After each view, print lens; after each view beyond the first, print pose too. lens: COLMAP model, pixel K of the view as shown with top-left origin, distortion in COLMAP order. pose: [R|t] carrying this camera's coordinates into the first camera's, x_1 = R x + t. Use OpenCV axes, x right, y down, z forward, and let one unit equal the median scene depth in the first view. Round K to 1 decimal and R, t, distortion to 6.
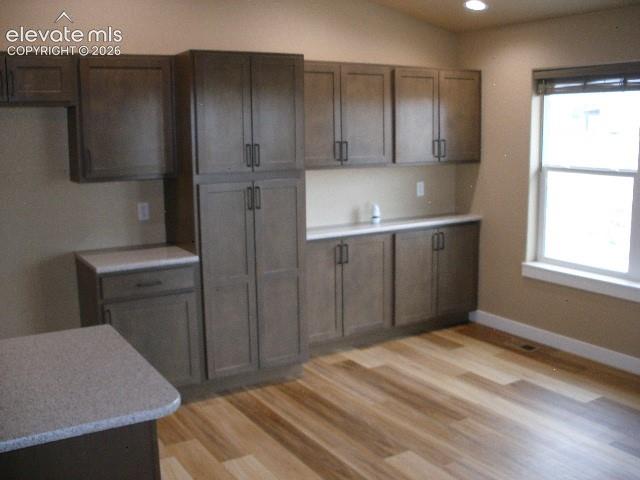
lens RADIAL K [[672.9, 0, 317.6], [0, 672.9, 229.5], [0, 0, 1]] dist [-0.195338, 0.172711]
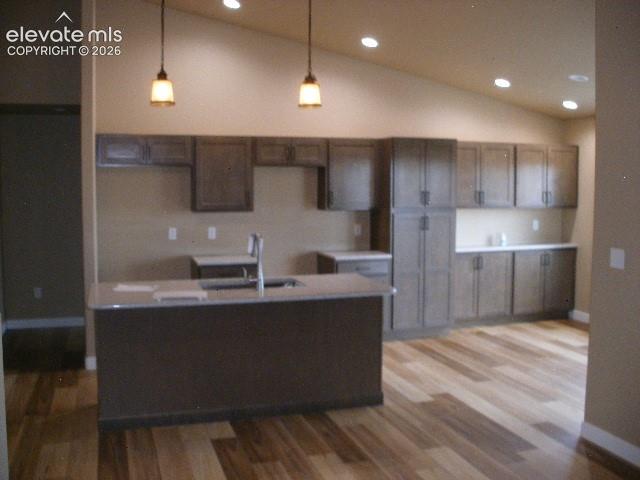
lens RADIAL K [[672.9, 0, 317.6], [0, 672.9, 229.5], [0, 0, 1]] dist [-0.195338, 0.172711]
pose [[0.970791, 0.032737, -0.237683, 0.038098], [-0.050116, 0.996463, -0.067448, 0.083051], [0.234634, 0.077389, 0.968998, -0.602997]]
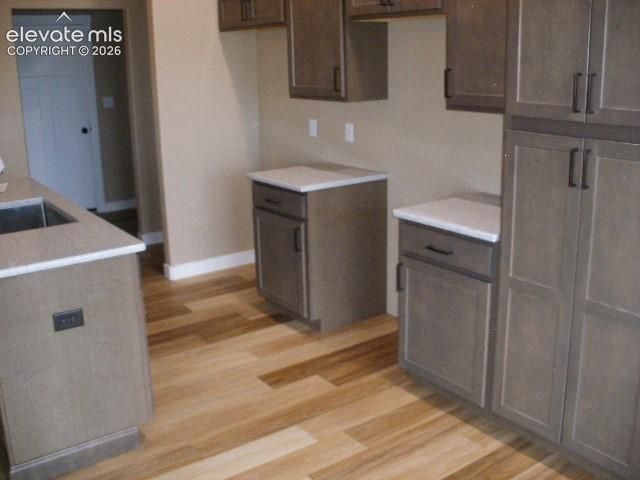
lens RADIAL K [[672.9, 0, 317.6], [0, 672.9, 229.5], [0, 0, 1]] dist [-0.195338, 0.172711]
pose [[0.083179, 0.263997, -0.960930, 0.370728], [-0.128094, 0.959105, 0.252408, -0.092156], [0.988268, 0.102094, 0.113594, 0.610343]]
